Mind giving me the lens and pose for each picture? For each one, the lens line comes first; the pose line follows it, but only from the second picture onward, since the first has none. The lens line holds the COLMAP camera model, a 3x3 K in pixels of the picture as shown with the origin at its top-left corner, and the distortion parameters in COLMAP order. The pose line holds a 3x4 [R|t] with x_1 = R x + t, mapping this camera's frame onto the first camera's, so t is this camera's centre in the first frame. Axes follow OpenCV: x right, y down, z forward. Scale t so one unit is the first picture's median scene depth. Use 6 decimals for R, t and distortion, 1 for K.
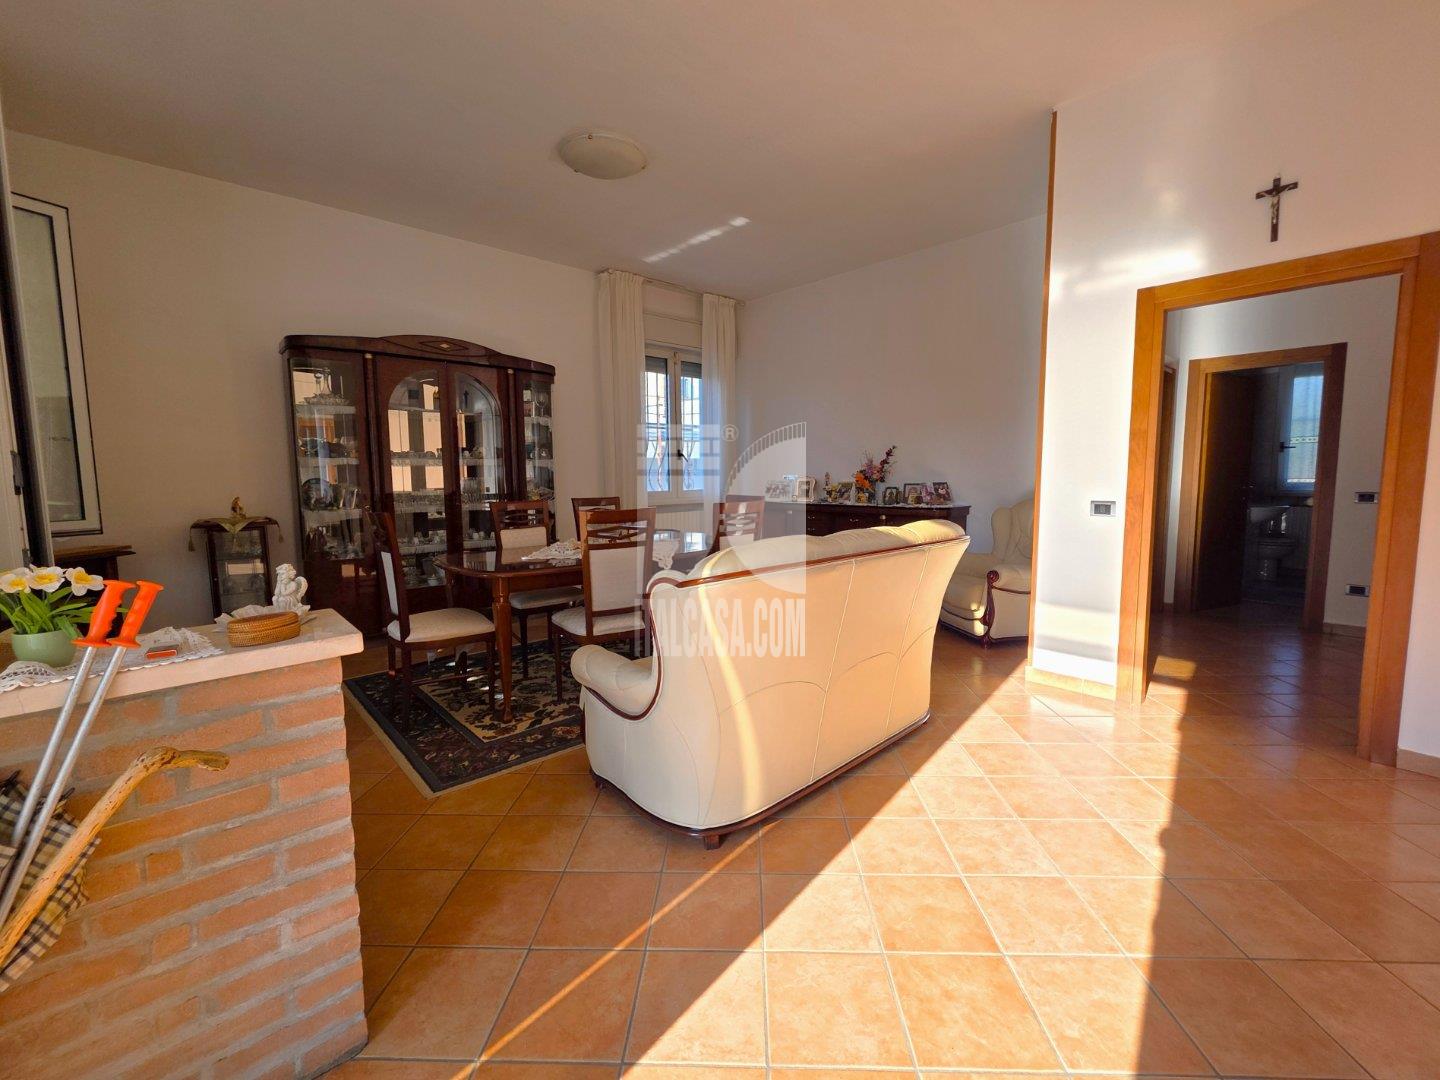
lens RADIAL K [[594.3, 0, 735.2], [0, 594.3, 530.7], [0, 0, 1]] dist [0.000961, 0.000248]
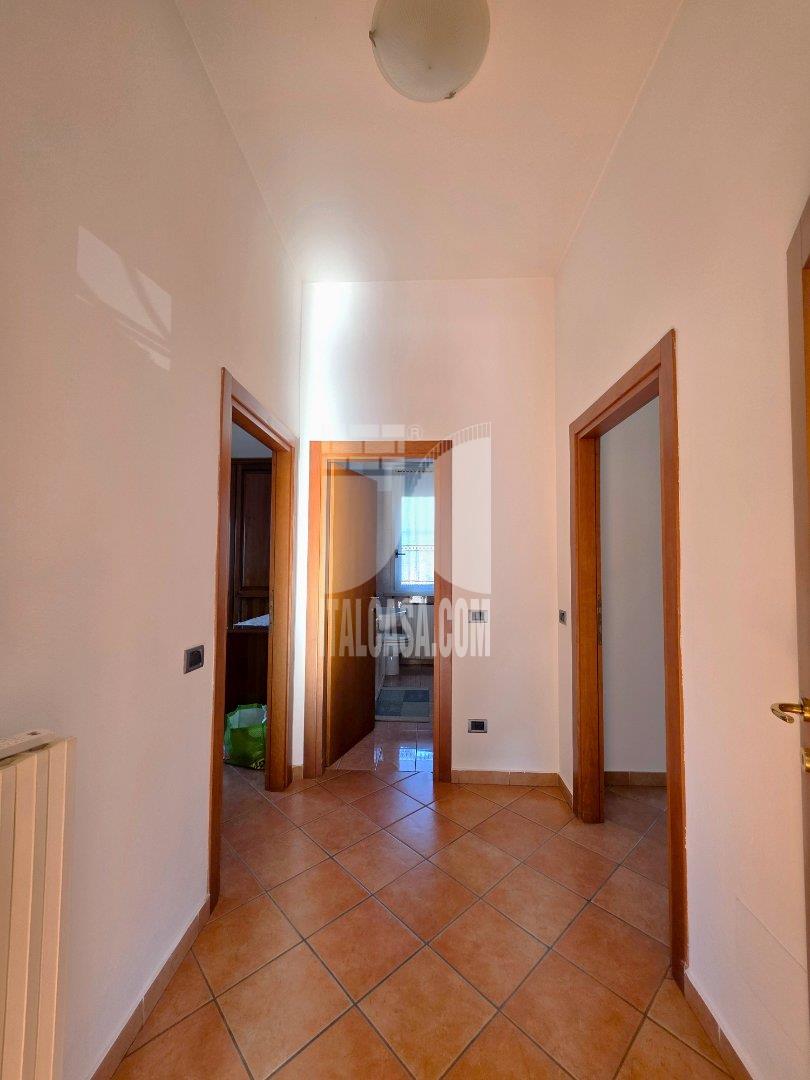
lens RADIAL K [[445.7, 0, 402.4], [0, 445.7, 544.5], [0, 0, 1]] dist [0.000961, 0.000248]
pose [[0.719838, 0.045687, 0.692637, 0.449670], [0.053906, 0.991139, -0.121400, -0.073913], [-0.692046, 0.124726, 0.710996, 0.513935]]
